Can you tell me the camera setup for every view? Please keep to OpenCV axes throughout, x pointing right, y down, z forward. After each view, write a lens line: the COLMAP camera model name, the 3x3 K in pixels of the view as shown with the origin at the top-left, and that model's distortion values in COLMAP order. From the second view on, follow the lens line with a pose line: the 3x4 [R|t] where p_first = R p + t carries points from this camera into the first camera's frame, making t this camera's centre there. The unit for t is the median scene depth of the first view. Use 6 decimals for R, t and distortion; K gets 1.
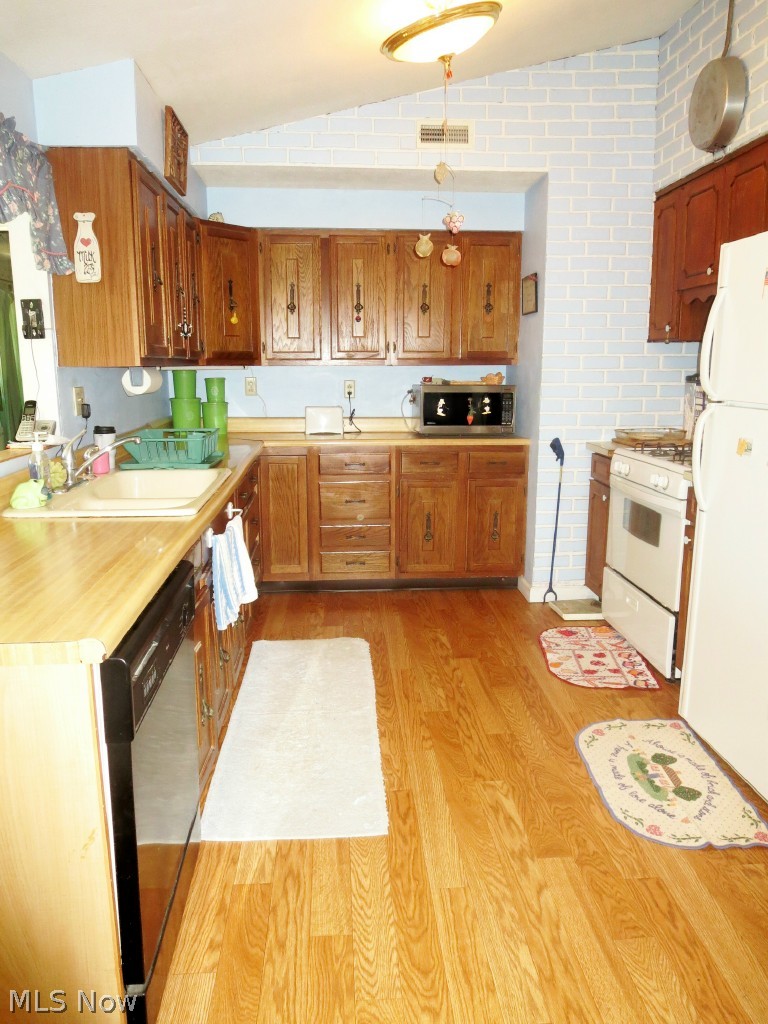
lens RADIAL K [[722.4, 0, 382.6], [0, 722.4, 510.1], [0, 0, 1]] dist [-0.030206, -0.002909]
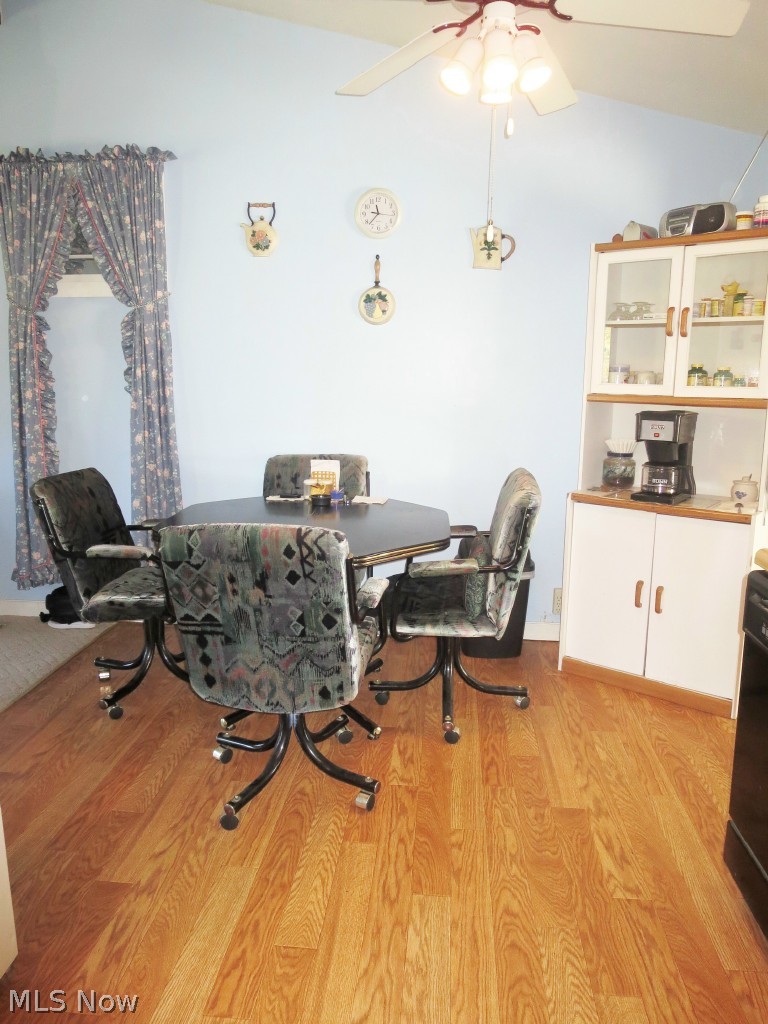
lens RADIAL K [[722.4, 0, 383.9], [0, 722.4, 512.0], [0, 0, 1]] dist [-0.030206, -0.002909]
pose [[-0.987951, -0.033811, 0.151026, 0.106756], [0.024531, 0.929297, 0.368519, -0.314647], [-0.152808, 0.367783, -0.917270, 1.676810]]
